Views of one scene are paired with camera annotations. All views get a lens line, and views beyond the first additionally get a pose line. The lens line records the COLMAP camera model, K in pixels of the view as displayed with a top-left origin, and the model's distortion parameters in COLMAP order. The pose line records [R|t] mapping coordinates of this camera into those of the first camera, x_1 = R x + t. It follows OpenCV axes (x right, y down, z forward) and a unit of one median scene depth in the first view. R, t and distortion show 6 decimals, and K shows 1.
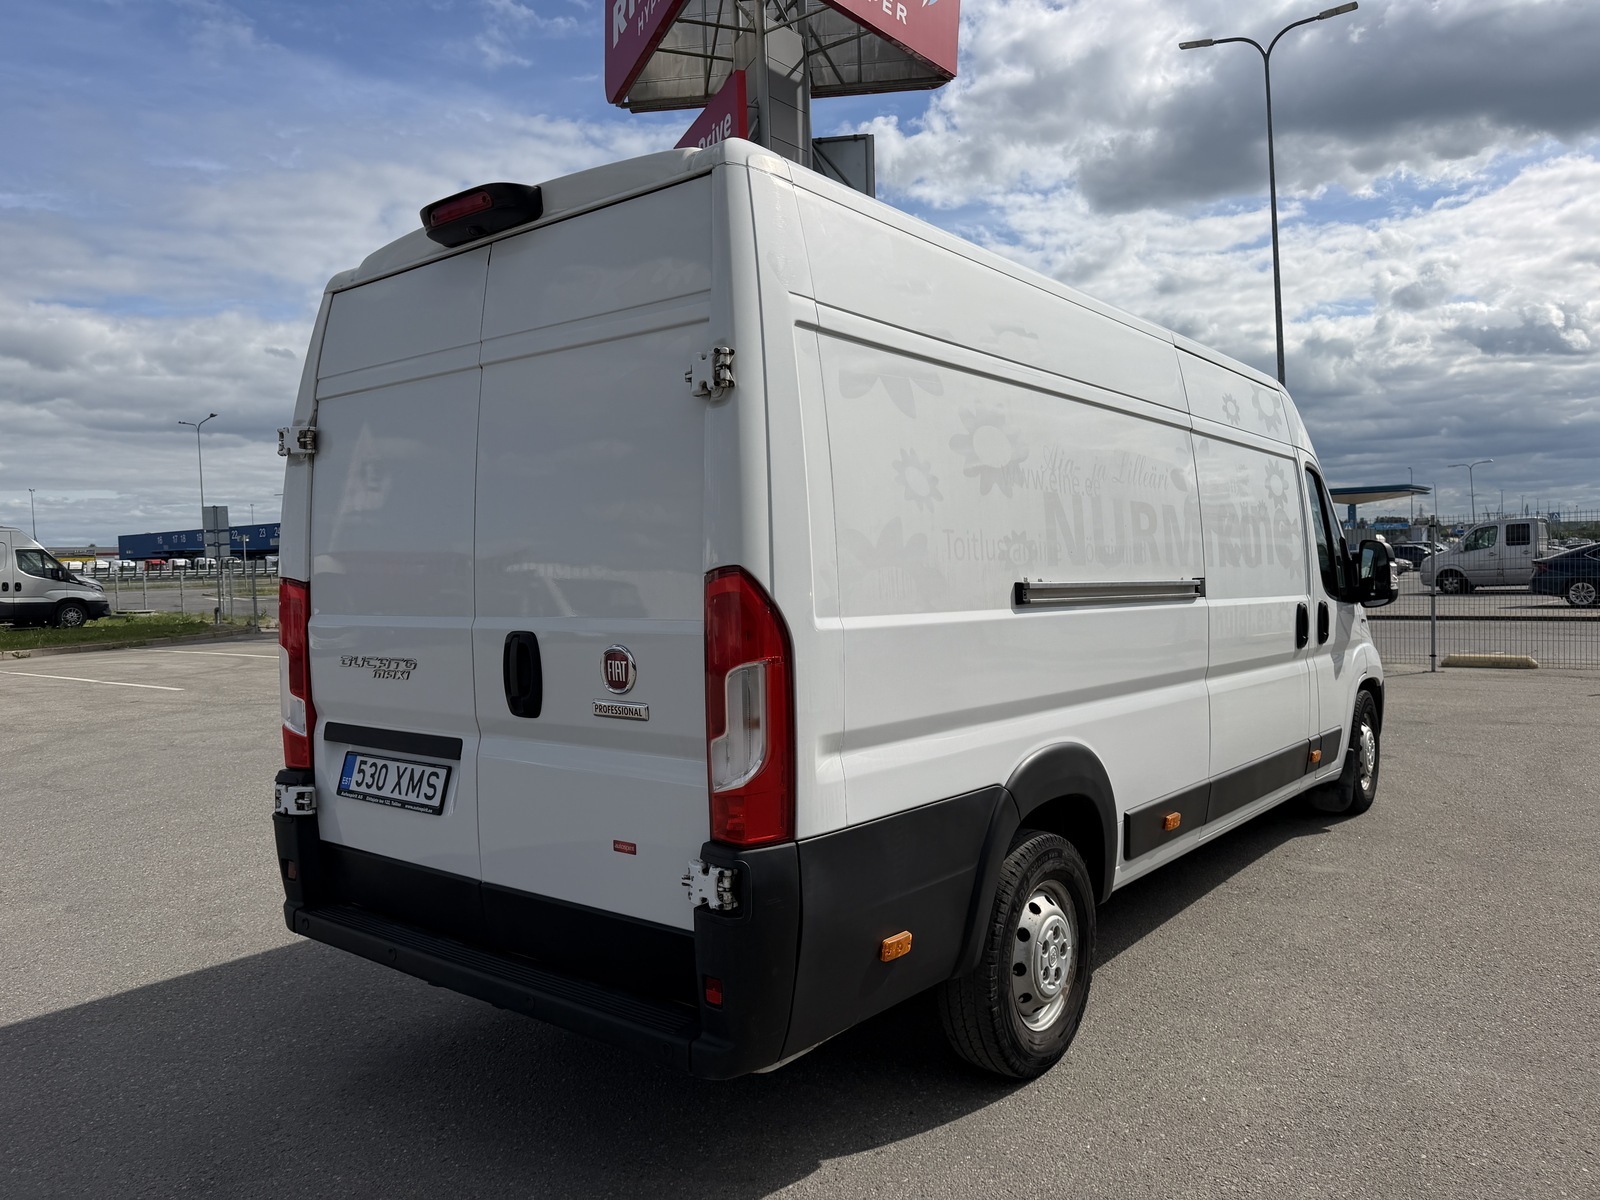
lens RADIAL K [[1144.0, 0, 797.9], [0, 1144.0, 589.9], [0, 0, 1]] dist [0.002479, 0.001146]
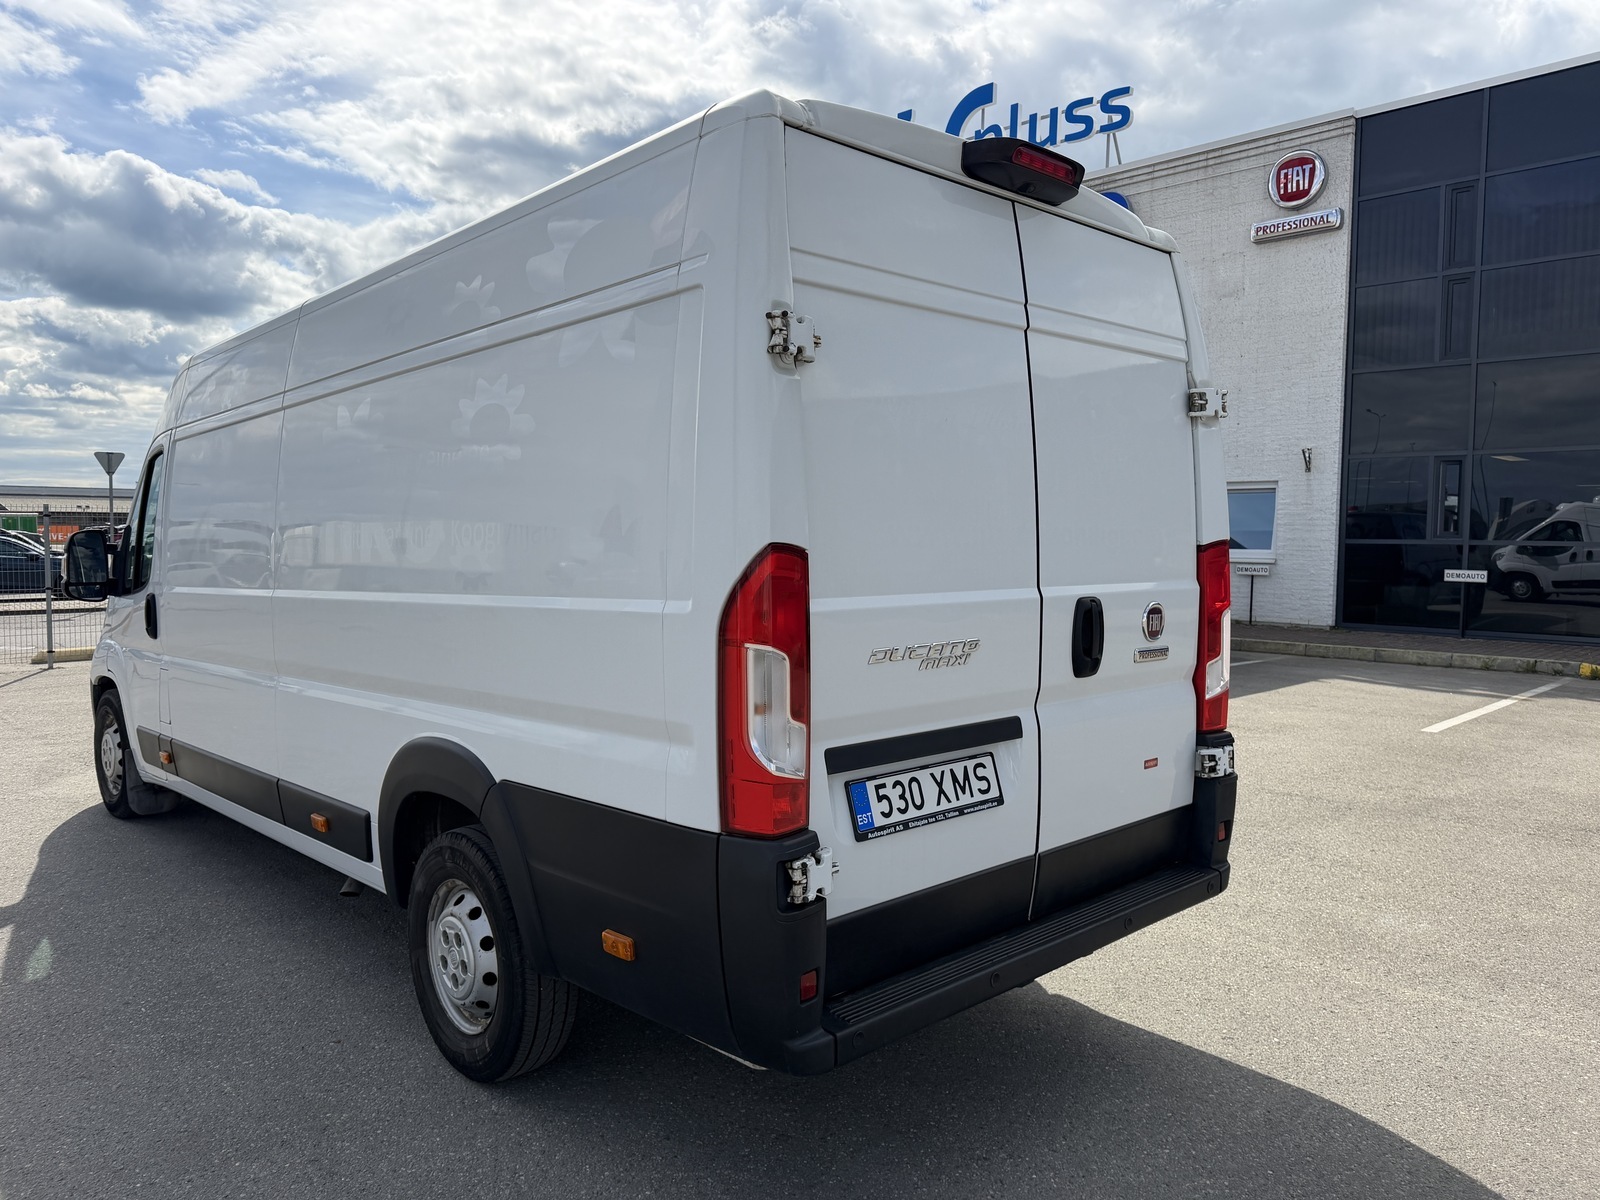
lens RADIAL K [[1144.0, 0, 793.6], [0, 1144.0, 599.5], [0, 0, 1]] dist [0.002479, 0.001146]
pose [[0.146370, -0.024569, 0.988925, -1.140696], [0.015264, 0.999629, 0.022576, 0.008319], [-0.989112, 0.011791, 0.146690, 0.945460]]
